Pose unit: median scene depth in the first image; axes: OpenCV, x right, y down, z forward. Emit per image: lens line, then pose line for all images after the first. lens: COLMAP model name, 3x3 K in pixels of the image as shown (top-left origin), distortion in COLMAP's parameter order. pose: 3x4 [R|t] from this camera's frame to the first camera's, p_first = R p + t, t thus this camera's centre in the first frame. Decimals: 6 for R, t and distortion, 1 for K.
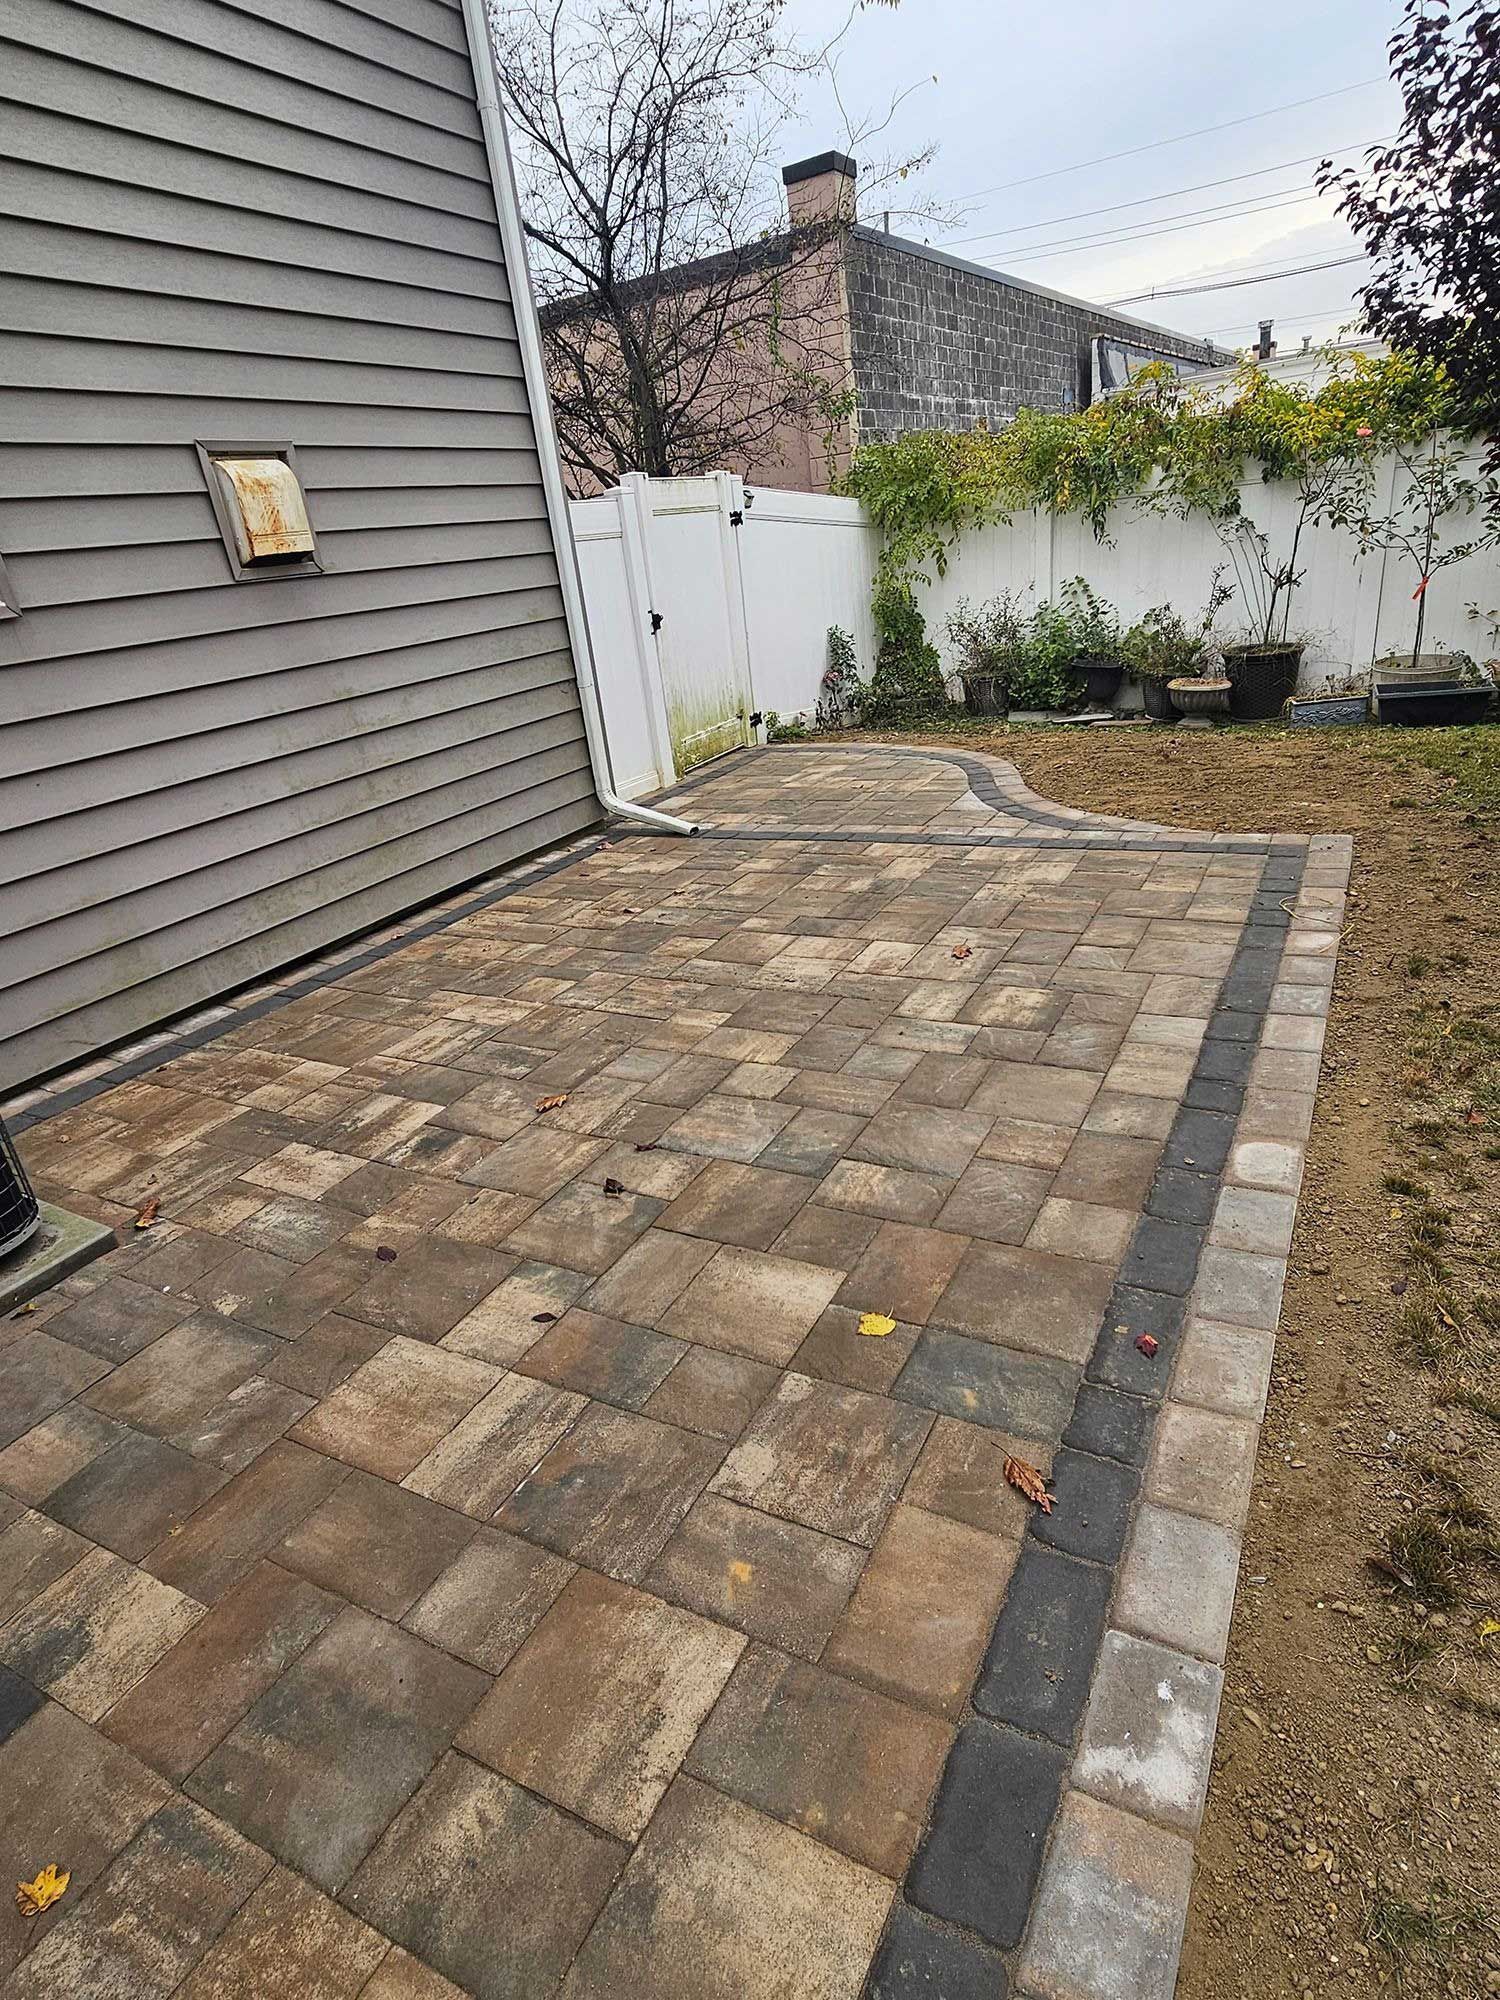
lens RADIAL K [[1062.5, 0, 750.0], [0, 1062.5, 1000.0], [0, 0, 1]] dist [-0.004669, -0.000262]
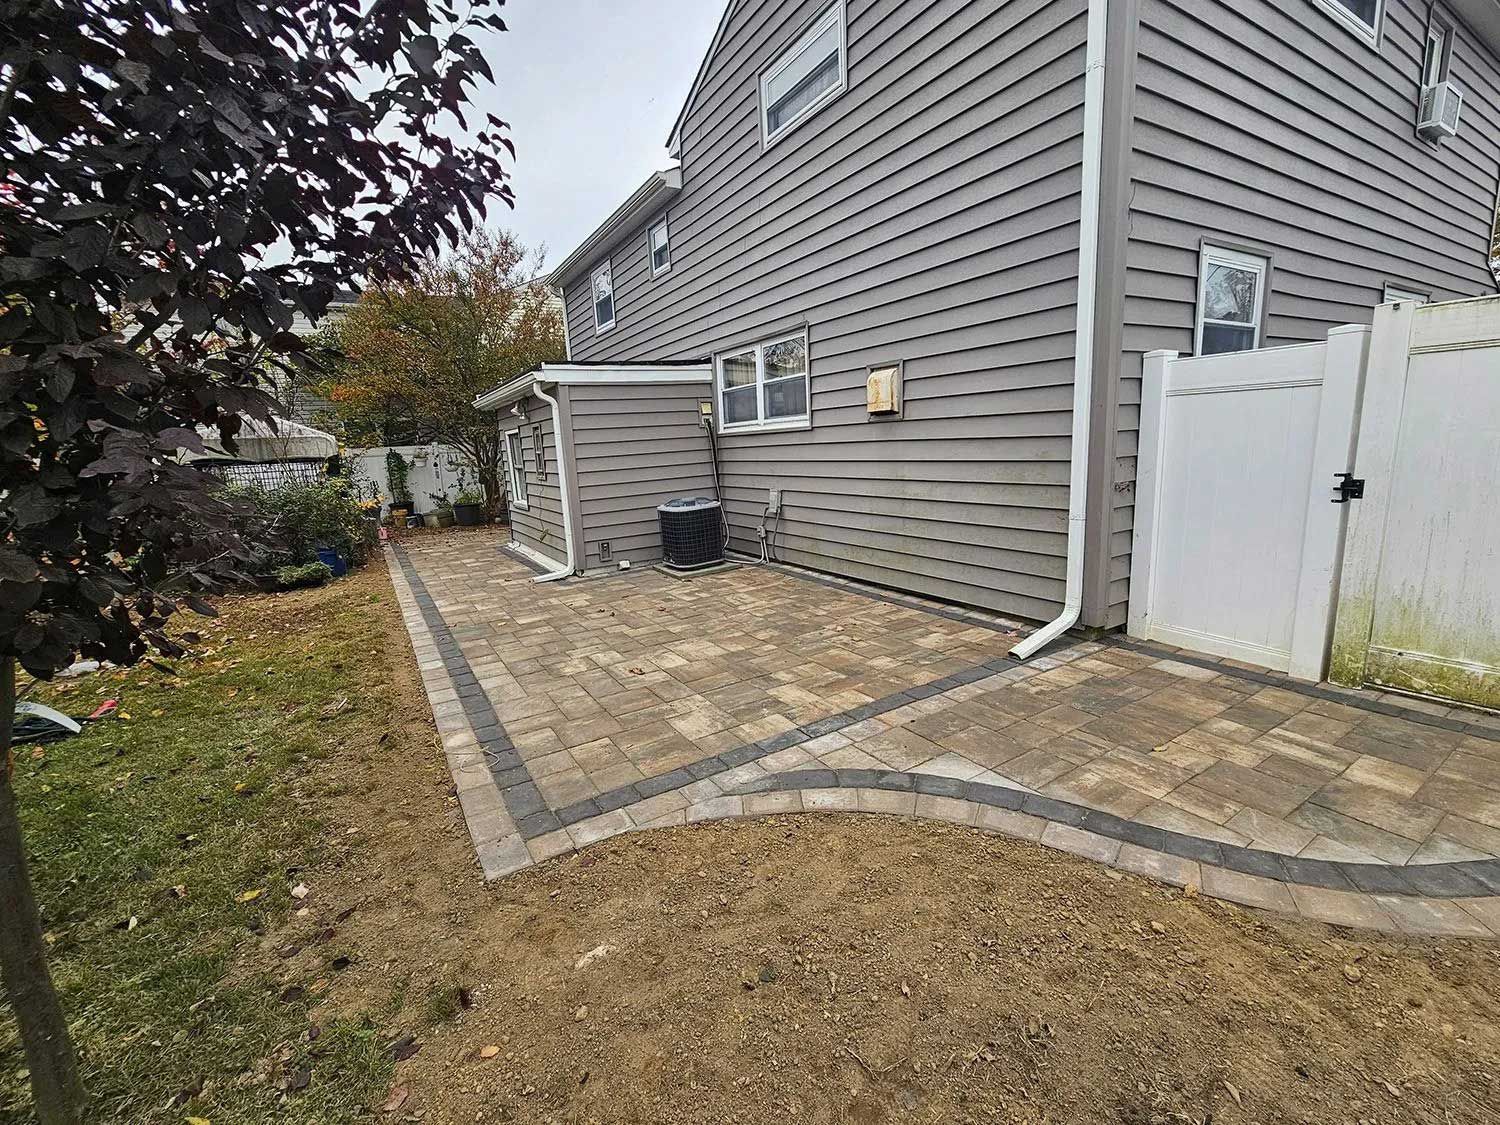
lens RADIAL K [[648.1, 0, 750.0], [0, 648.1, 562.5], [0, 0, 1]] dist [-0.002013, -0.000022]
pose [[-0.484616, 0.301159, -0.821249, 0.854364], [-0.243910, 0.855101, 0.457504, -0.675510], [0.840033, 0.422025, -0.340940, 1.313712]]
